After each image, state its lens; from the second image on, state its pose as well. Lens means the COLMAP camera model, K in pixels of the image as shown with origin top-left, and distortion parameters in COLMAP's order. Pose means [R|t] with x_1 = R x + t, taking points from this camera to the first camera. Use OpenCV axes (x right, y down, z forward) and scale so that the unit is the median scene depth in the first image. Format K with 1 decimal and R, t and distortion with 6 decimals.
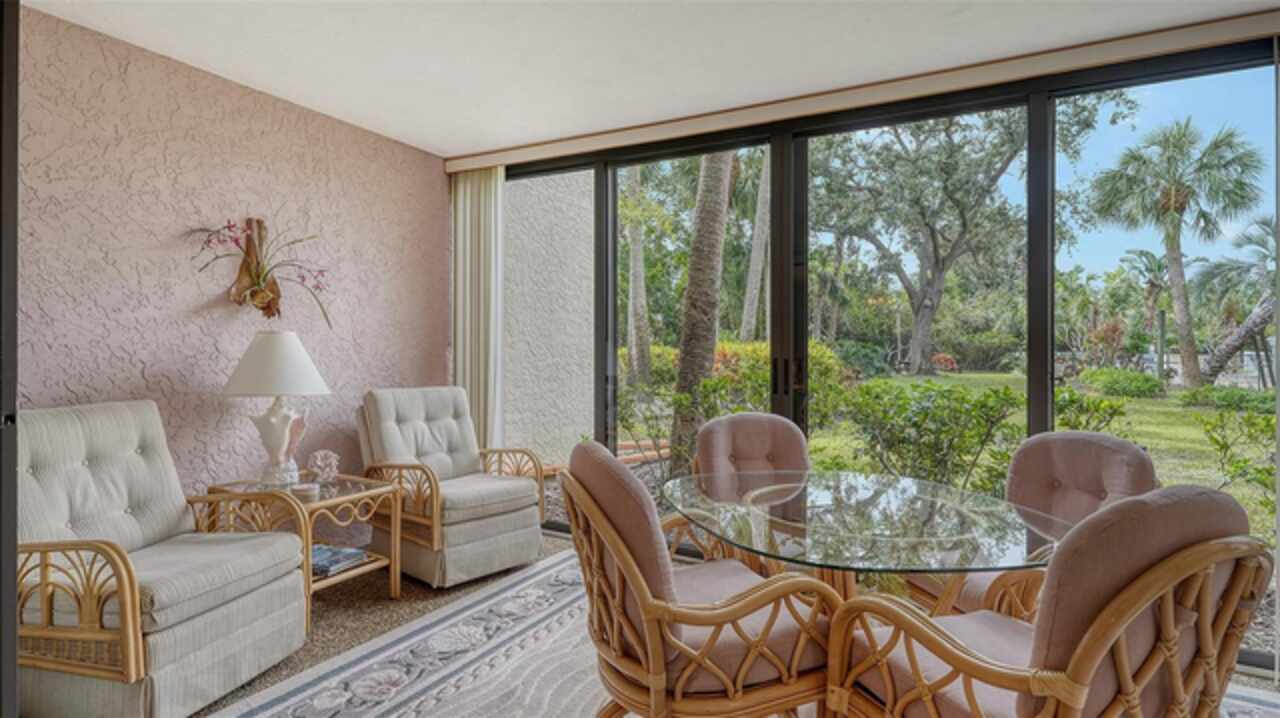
lens RADIAL K [[614.6, 0, 637.5], [0, 614.6, 348.3], [0, 0, 1]] dist [-0.004550, -0.000668]
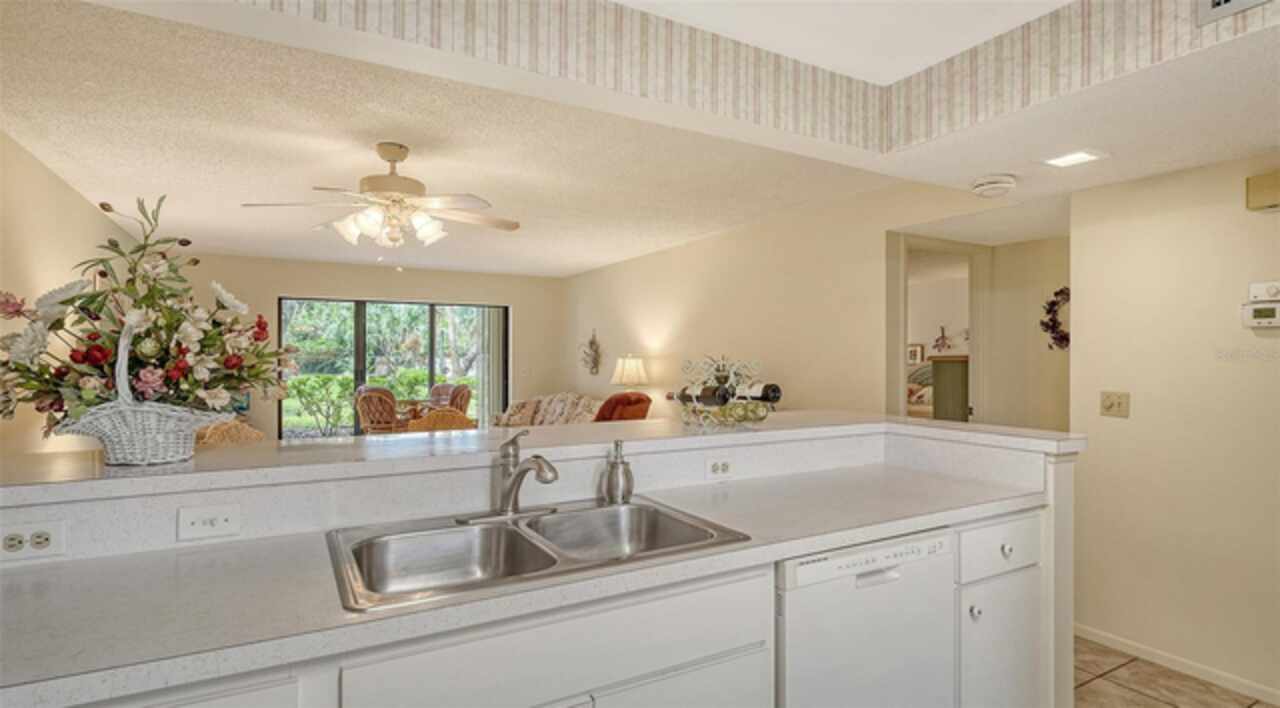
lens RADIAL K [[636.1, 0, 649.0], [0, 636.1, 353.6], [0, 0, 1]] dist [0.002693, 0.000324]
pose [[0.514142, -0.009517, 0.857652, -0.171036], [0.005526, 0.999954, 0.007783, -0.007459], [-0.857687, 0.000738, 0.514171, -0.187341]]
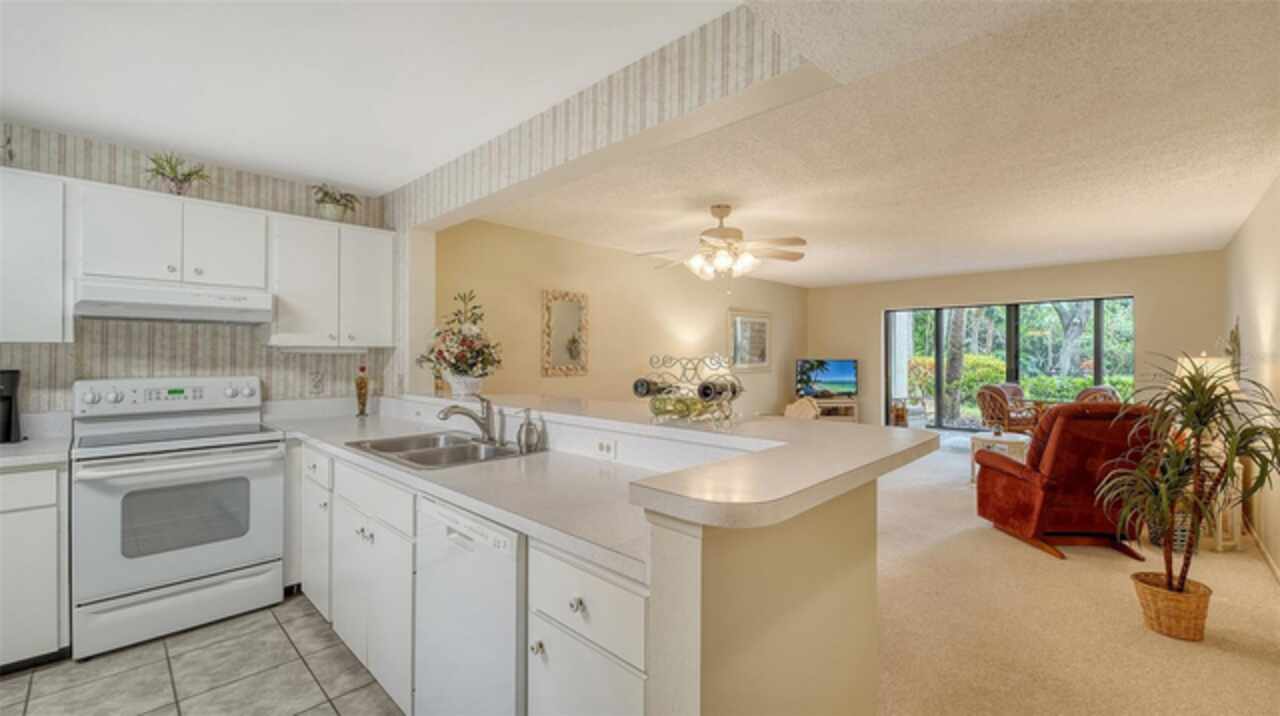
lens RADIAL K [[523.4, 0, 652.8], [0, 523.4, 356.7], [0, 0, 1]] dist [-0.000502, -0.000499]
pose [[0.970214, -0.011252, -0.241989, -0.096001], [0.010977, 0.999937, -0.002488, -0.005990], [0.242002, -0.000242, 0.970276, -0.217184]]
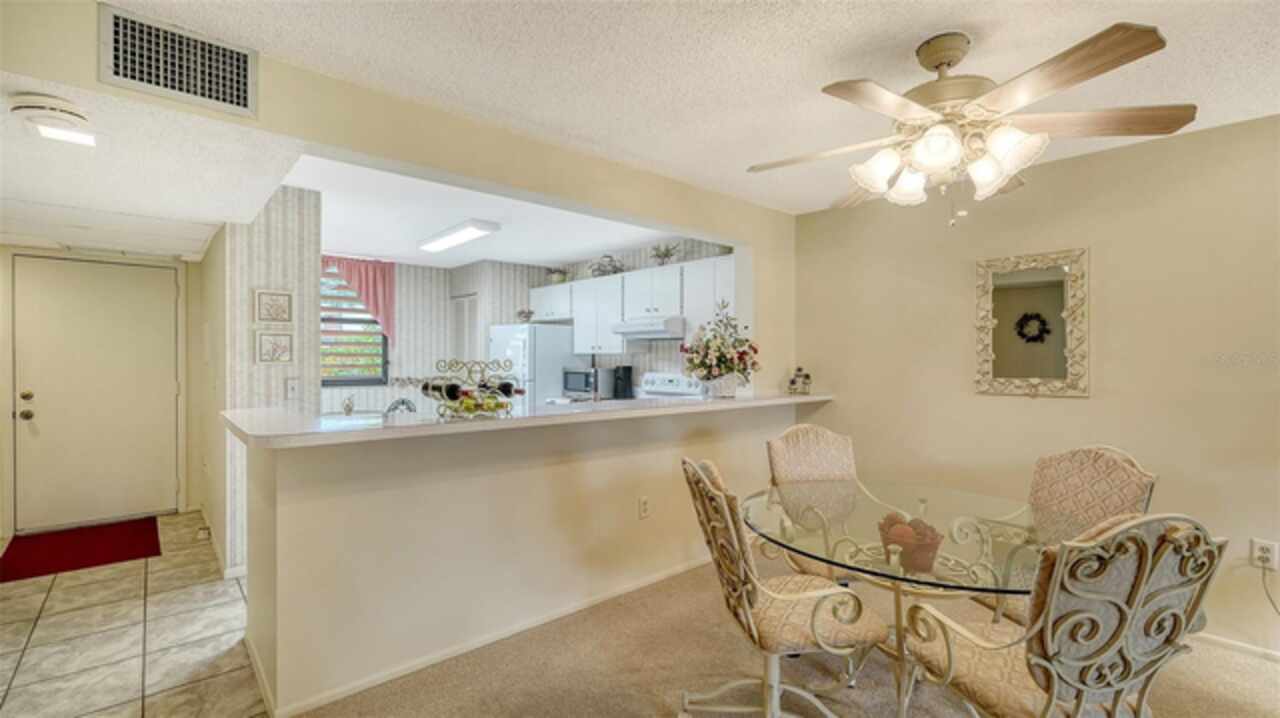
lens RADIAL K [[556.7, 0, 634.5], [0, 556.7, 356.1], [0, 0, 1]] dist [0.000669, 0.000123]
pose [[-0.334548, -0.017174, -0.942222, -0.046480], [-0.008792, 0.999847, -0.015102, -0.005805], [0.942338, 0.003231, -0.334648, -0.114974]]
